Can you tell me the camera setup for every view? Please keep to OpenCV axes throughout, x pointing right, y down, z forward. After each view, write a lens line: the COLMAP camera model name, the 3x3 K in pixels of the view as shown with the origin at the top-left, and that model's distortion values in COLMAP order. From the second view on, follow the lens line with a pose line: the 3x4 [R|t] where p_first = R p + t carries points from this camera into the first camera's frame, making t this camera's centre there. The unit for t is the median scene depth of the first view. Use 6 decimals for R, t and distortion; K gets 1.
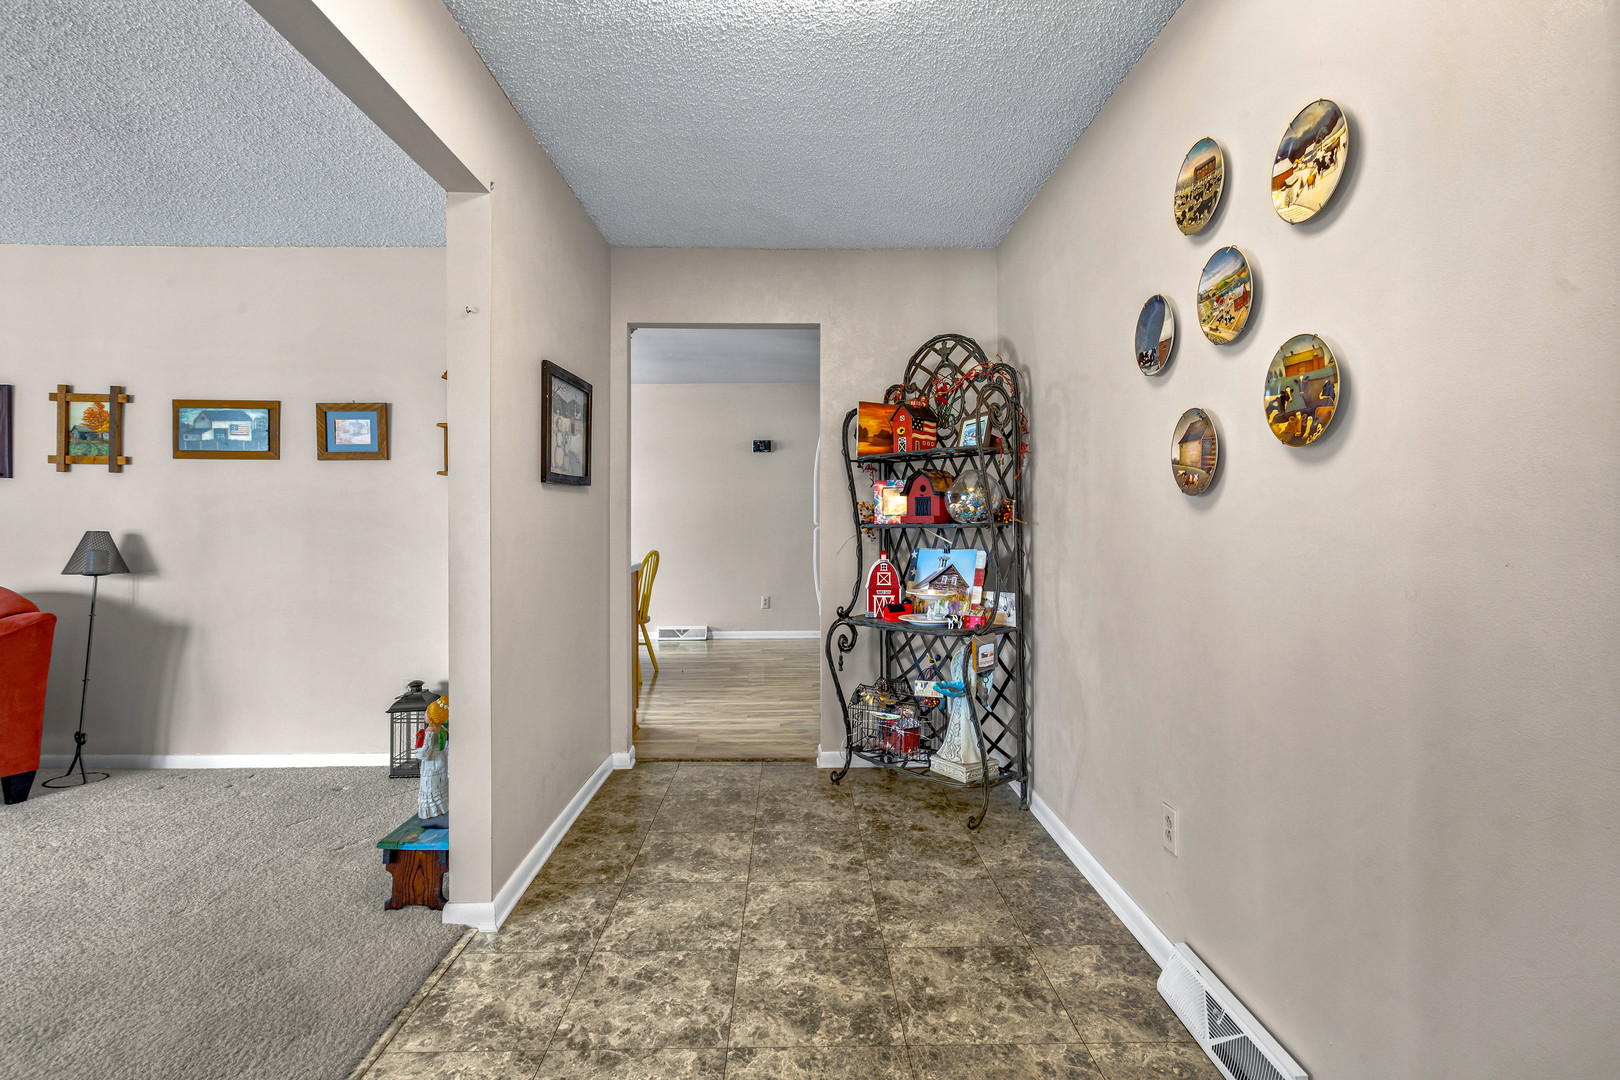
lens RADIAL K [[777.9, 0, 810.7], [0, 777.9, 529.6], [0, 0, 1]] dist [-0.005993, -0.001036]
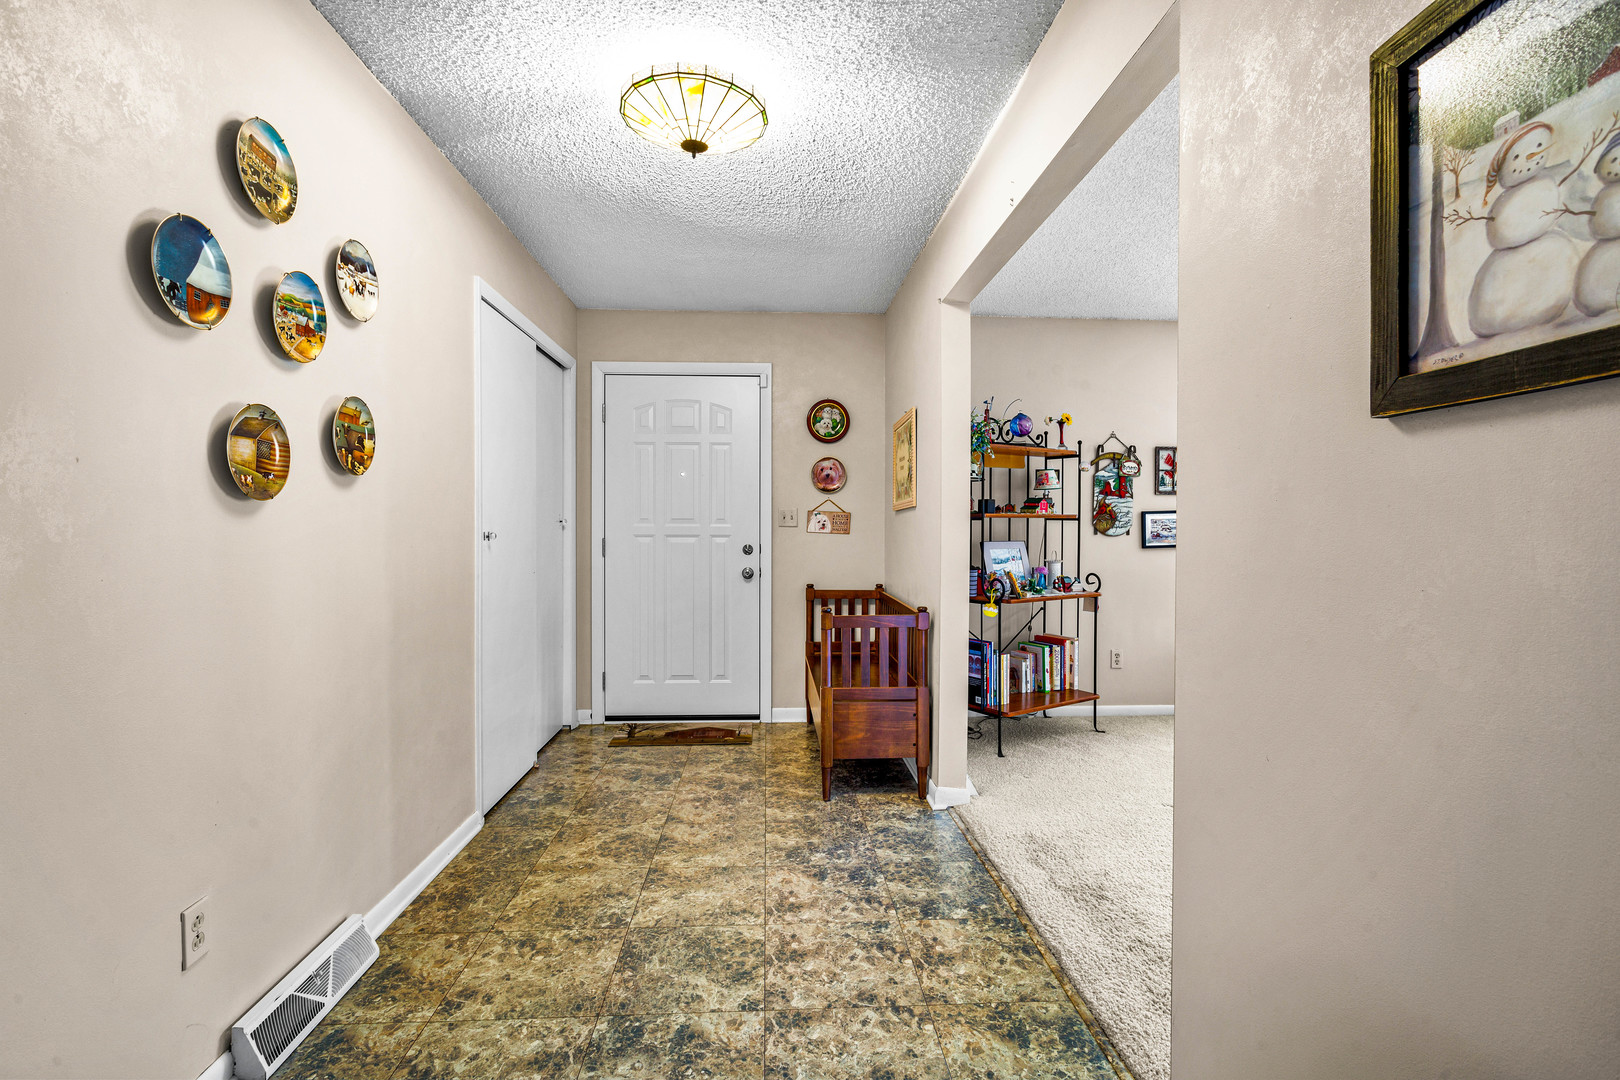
lens RADIAL K [[777.9, 0, 808.4], [0, 777.9, 532.5], [0, 0, 1]] dist [-0.005993, -0.001036]
pose [[-0.999565, -0.003074, -0.029323, -0.132701], [-0.003531, 0.999873, 0.015529, -0.023318], [0.029271, 0.015626, -0.999449, 2.055655]]
